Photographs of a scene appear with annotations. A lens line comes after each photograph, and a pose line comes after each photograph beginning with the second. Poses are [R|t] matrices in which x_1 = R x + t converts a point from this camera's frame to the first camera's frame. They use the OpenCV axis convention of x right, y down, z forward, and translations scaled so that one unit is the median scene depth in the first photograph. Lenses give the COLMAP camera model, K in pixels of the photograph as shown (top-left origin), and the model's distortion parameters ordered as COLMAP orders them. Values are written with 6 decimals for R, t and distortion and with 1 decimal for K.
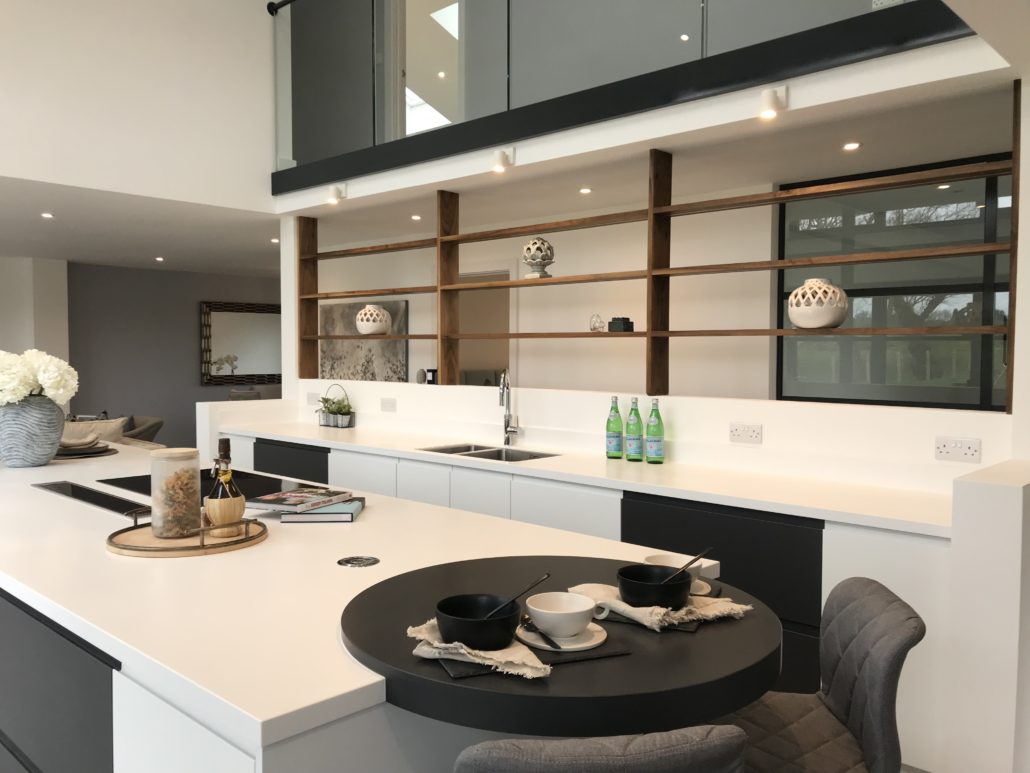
lens RADIAL K [[853.8, 0, 515.0], [0, 853.8, 386.5], [0, 0, 1]] dist [-0.005938, -0.003067]
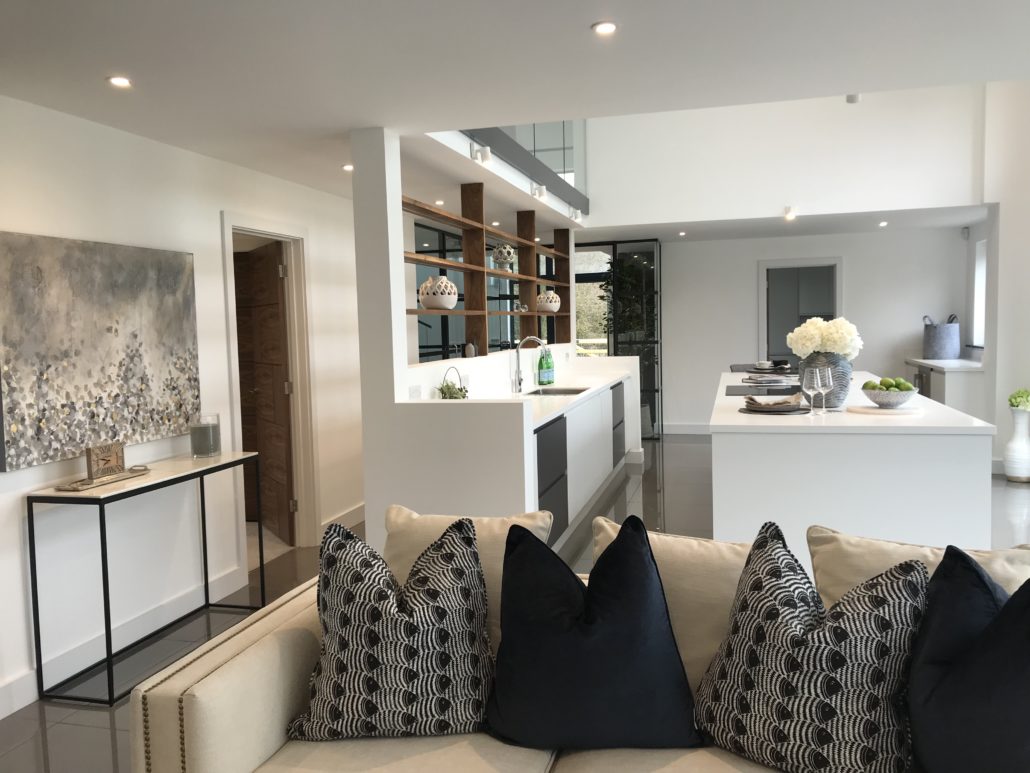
lens RADIAL K [[853.8, 0, 514.8], [0, 853.8, 385.7], [0, 0, 1]] dist [-0.005938, -0.003067]
pose [[-0.484038, -0.058819, 0.873068, -0.749156], [0.059477, 0.993219, 0.099889, -0.049792], [-0.873023, 0.100278, -0.477257, 1.034960]]
